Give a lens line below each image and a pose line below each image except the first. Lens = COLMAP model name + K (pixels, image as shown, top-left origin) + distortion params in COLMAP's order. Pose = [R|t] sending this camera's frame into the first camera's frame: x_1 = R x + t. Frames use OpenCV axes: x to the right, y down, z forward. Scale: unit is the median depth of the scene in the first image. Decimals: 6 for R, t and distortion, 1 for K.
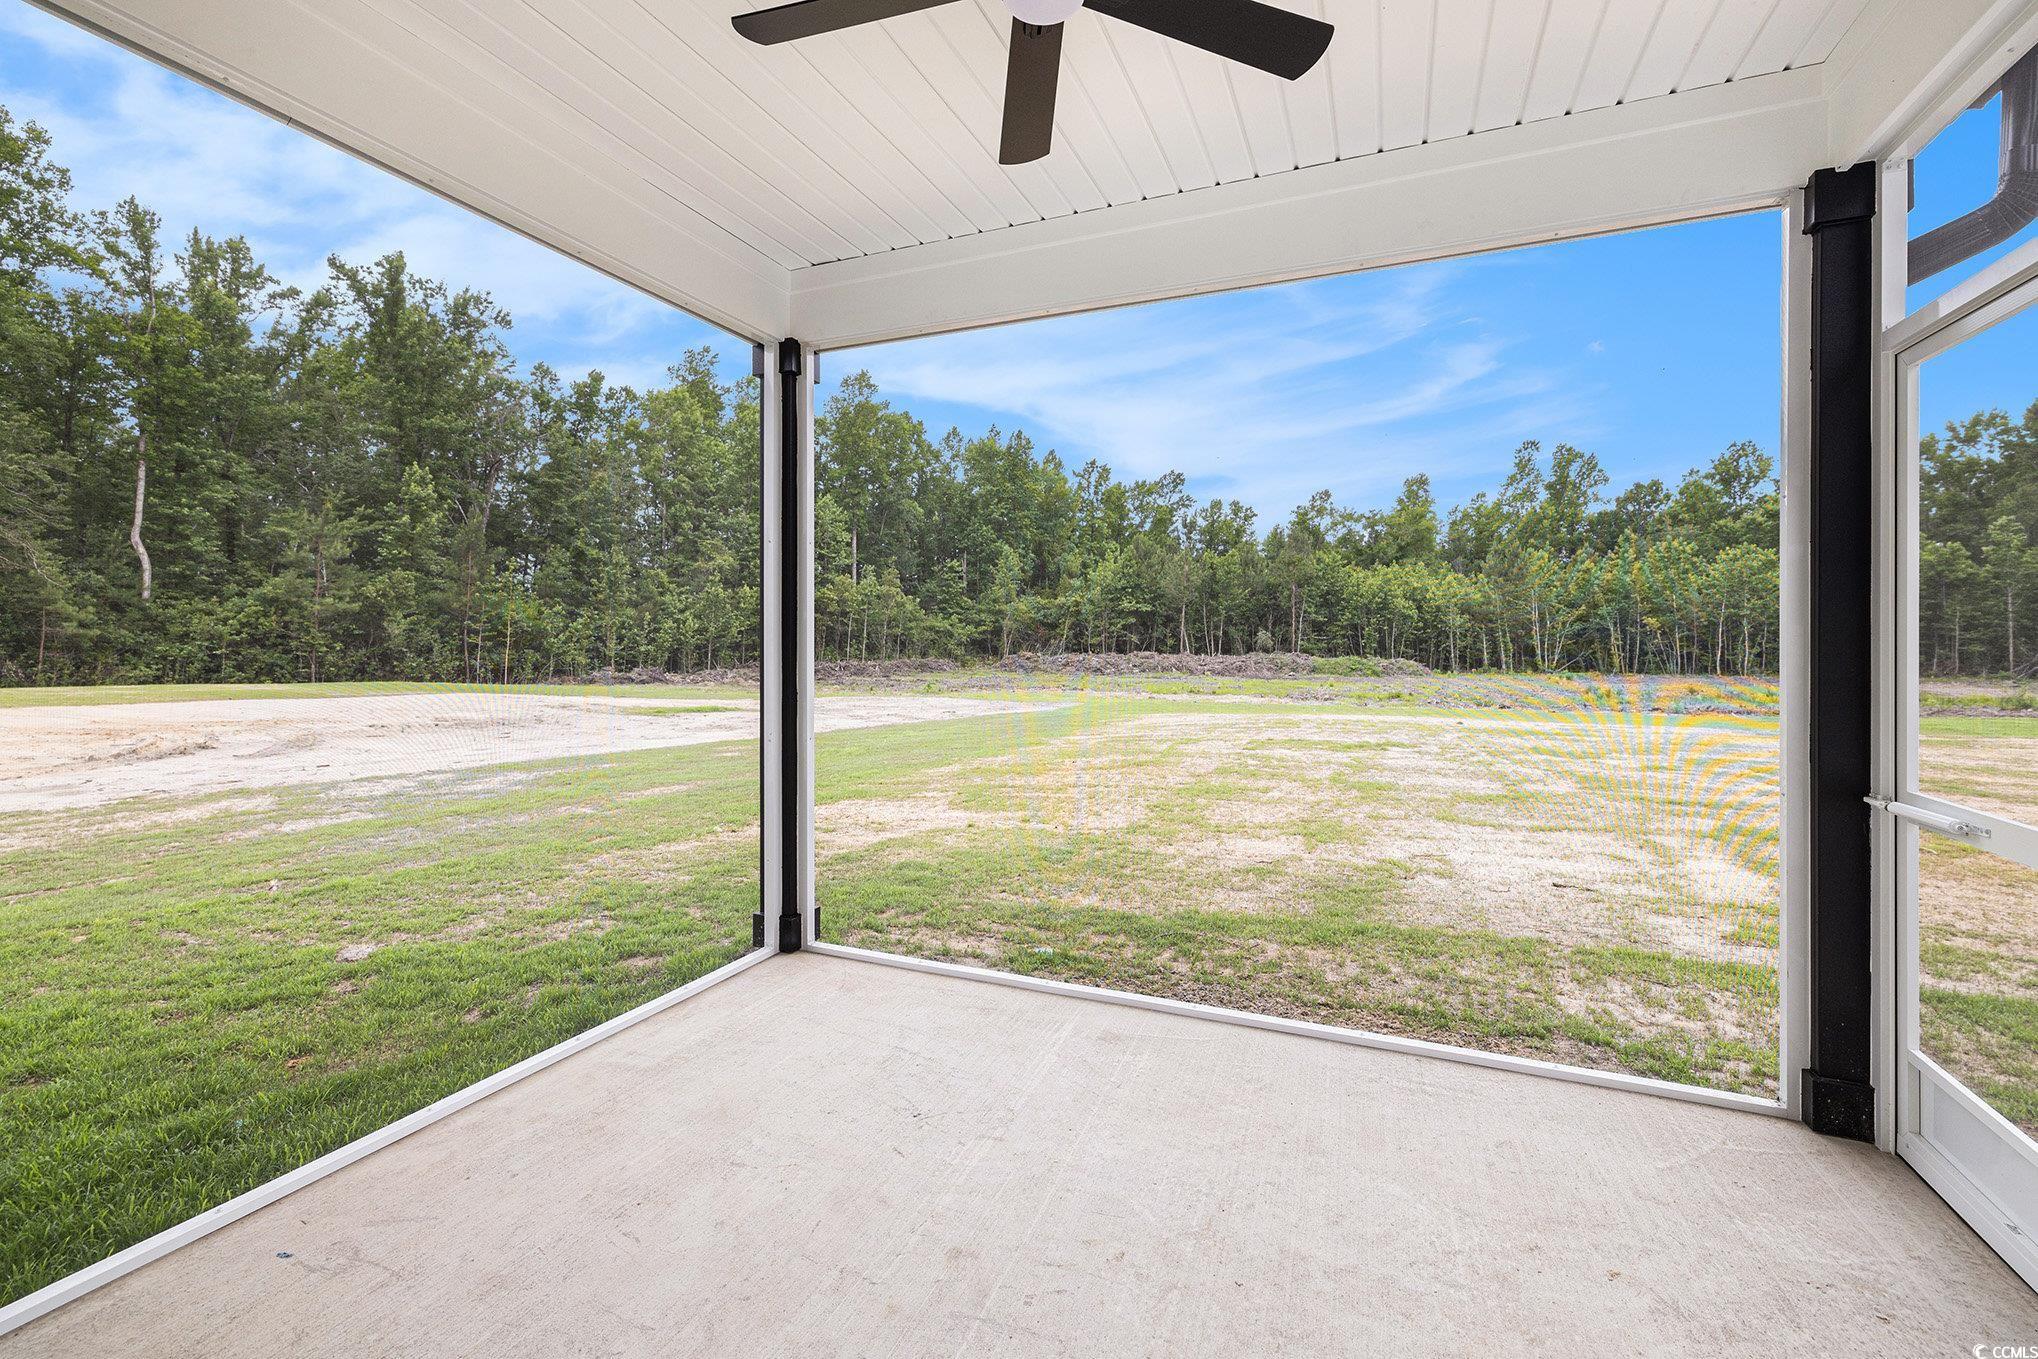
lens RADIAL K [[889.6, 0, 1020.1], [0, 889.6, 661.2], [0, 0, 1]] dist [0.001129, 0.000406]
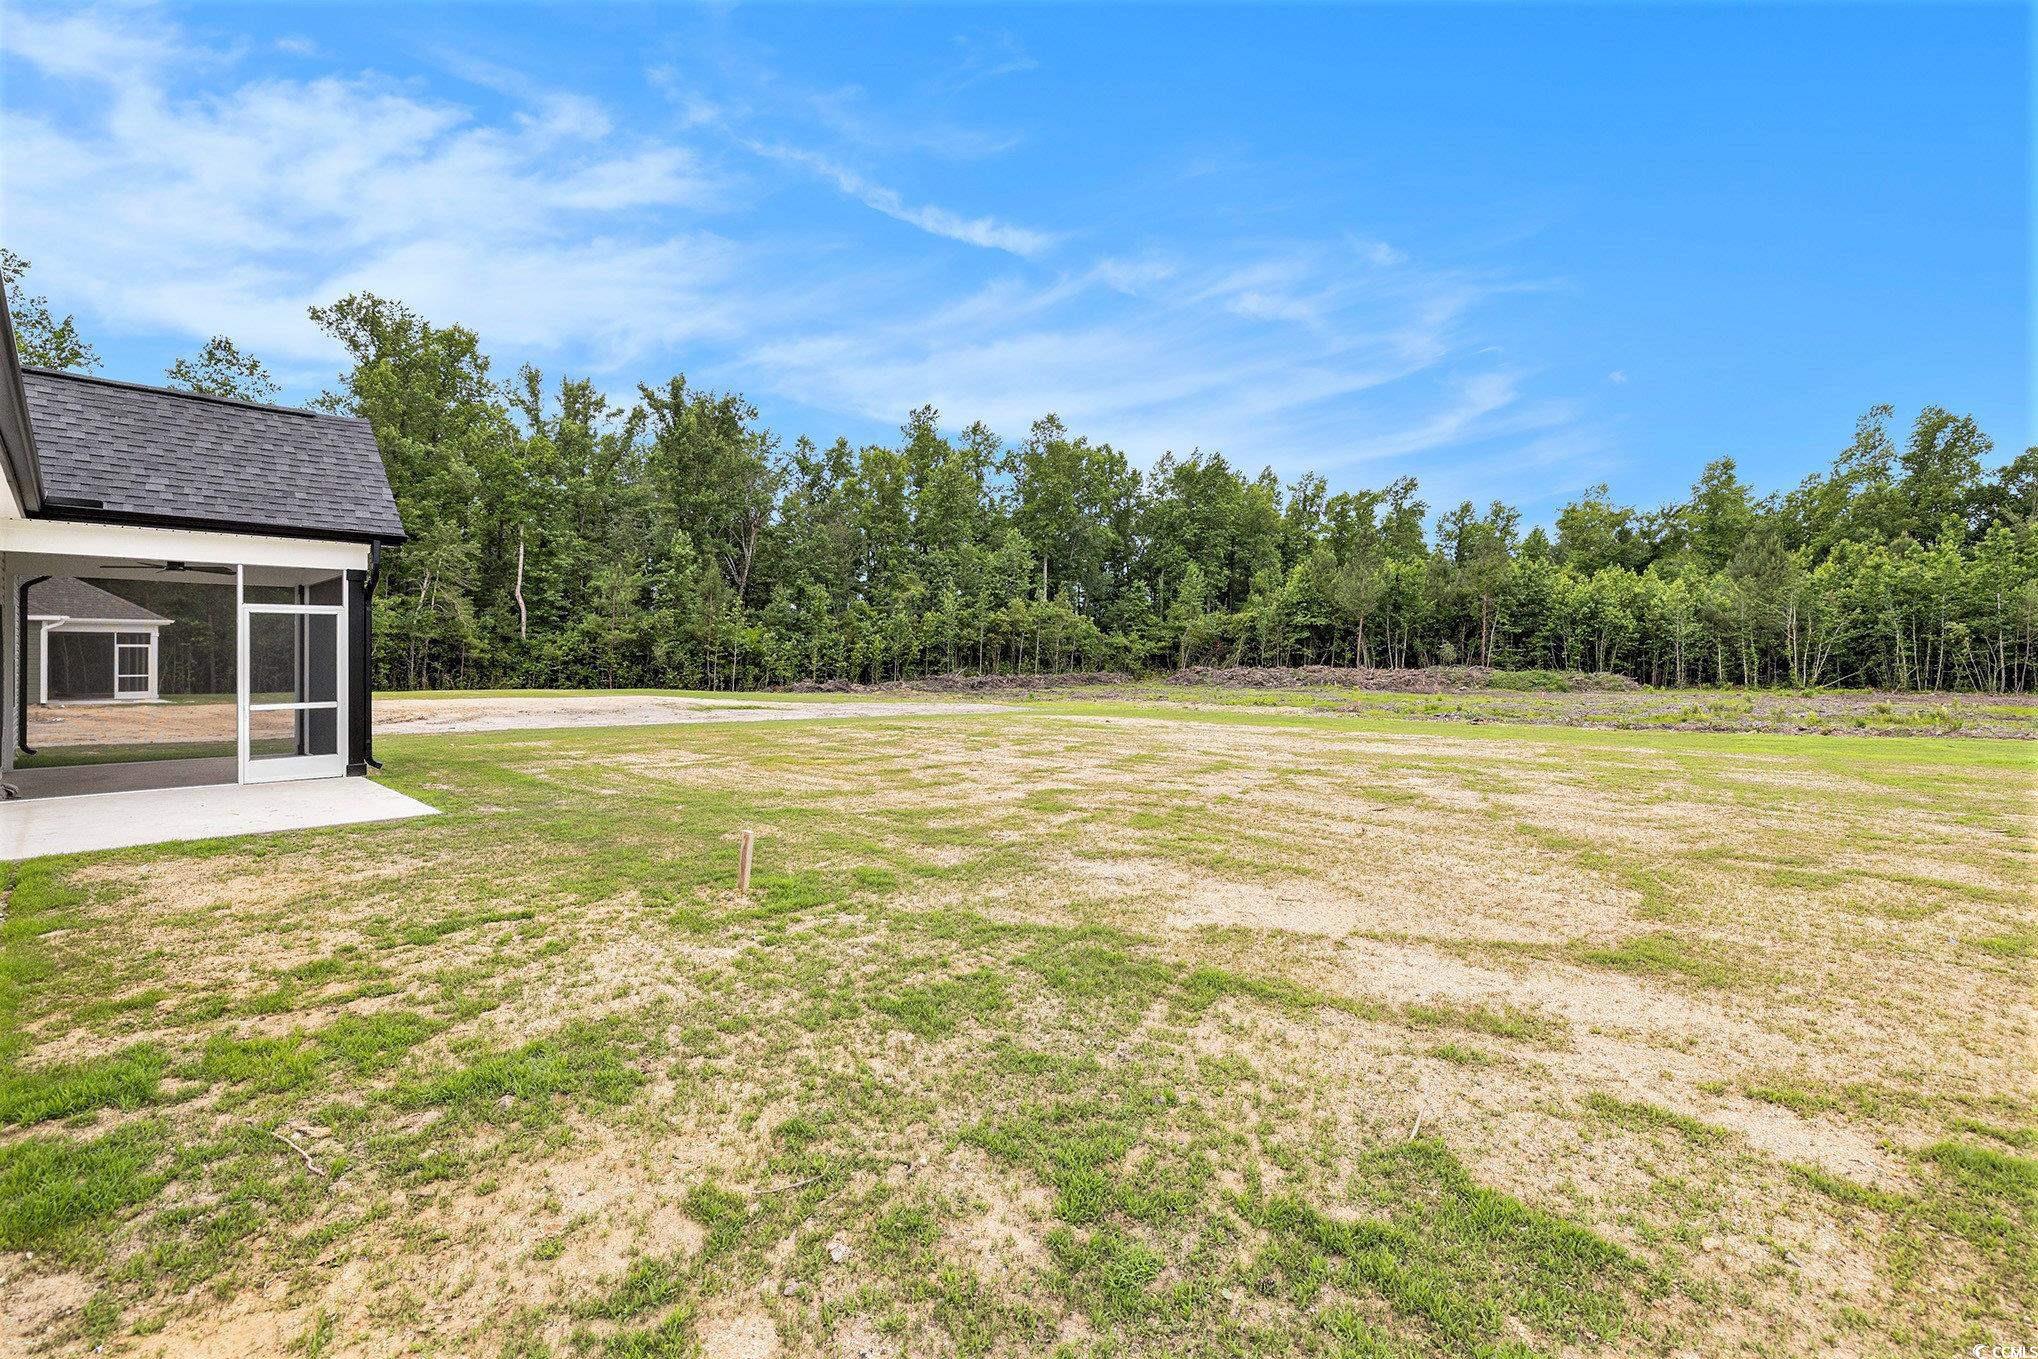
lens RADIAL K [[889.6, 0, 1021.1], [0, 889.6, 674.1], [0, 0, 1]] dist [0.001129, 0.000406]
pose [[0.938451, 0.001314, -0.345410, 0.181373], [-0.001095, 0.999999, 0.000829, -0.001309], [0.345411, -0.000400, 0.938451, -0.067983]]
